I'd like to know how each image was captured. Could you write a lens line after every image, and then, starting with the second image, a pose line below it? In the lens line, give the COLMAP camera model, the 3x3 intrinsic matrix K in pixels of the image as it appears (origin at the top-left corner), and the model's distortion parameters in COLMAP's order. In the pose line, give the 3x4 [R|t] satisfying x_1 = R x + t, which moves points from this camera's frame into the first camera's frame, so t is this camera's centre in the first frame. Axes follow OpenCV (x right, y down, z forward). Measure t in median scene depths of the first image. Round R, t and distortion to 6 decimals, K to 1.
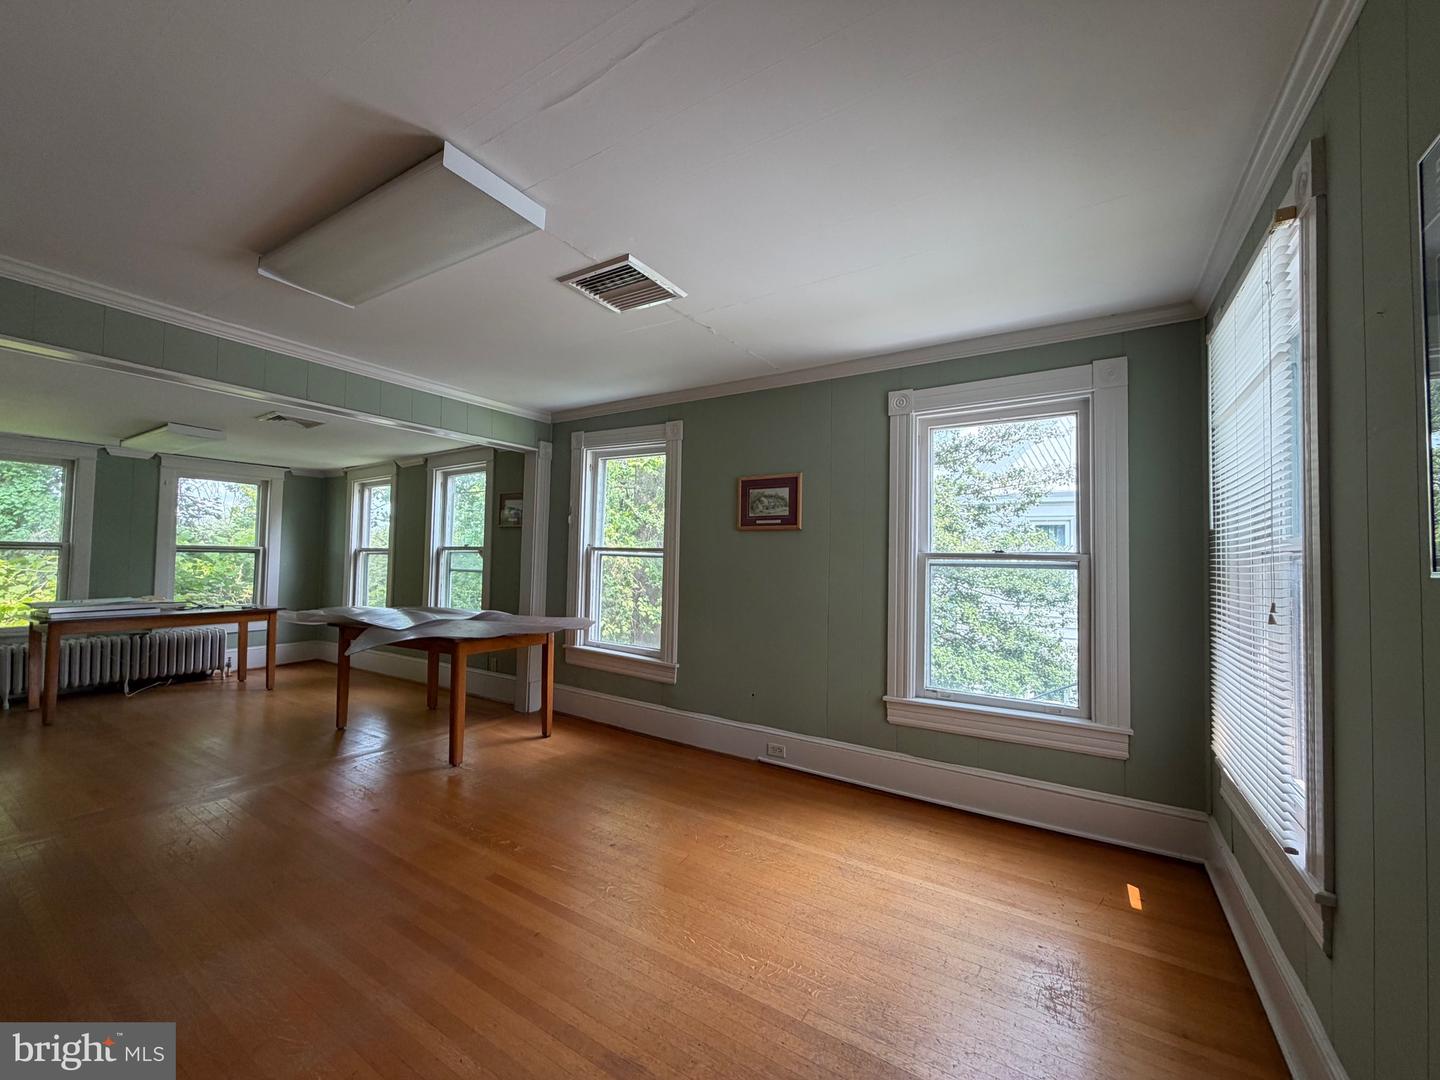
lens RADIAL K [[575.3, 0, 720.0], [0, 575.3, 536.7], [0, 0, 1]] dist [-0.000136, 0.000475]
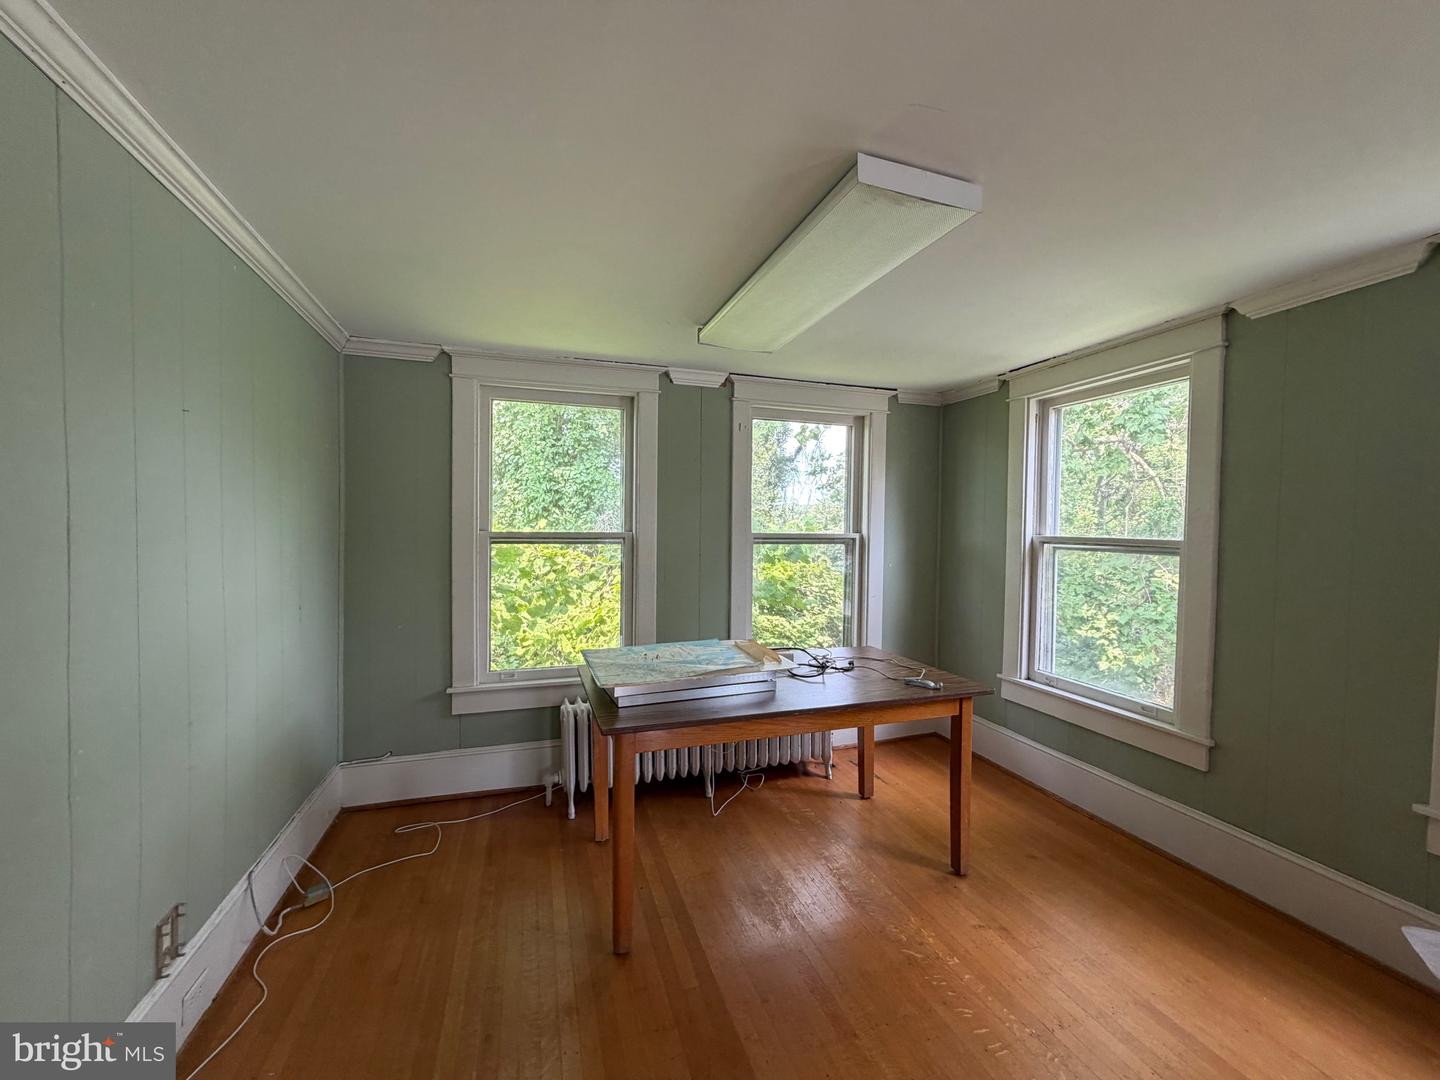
lens RADIAL K [[575.3, 0, 716.9], [0, 575.3, 539.0], [0, 0, 1]] dist [-0.000136, 0.000475]
pose [[0.774905, 0.009247, -0.632010, -0.543193], [0.025141, 0.998651, 0.045438, -0.006951], [0.631578, -0.051099, 0.773627, 0.470124]]
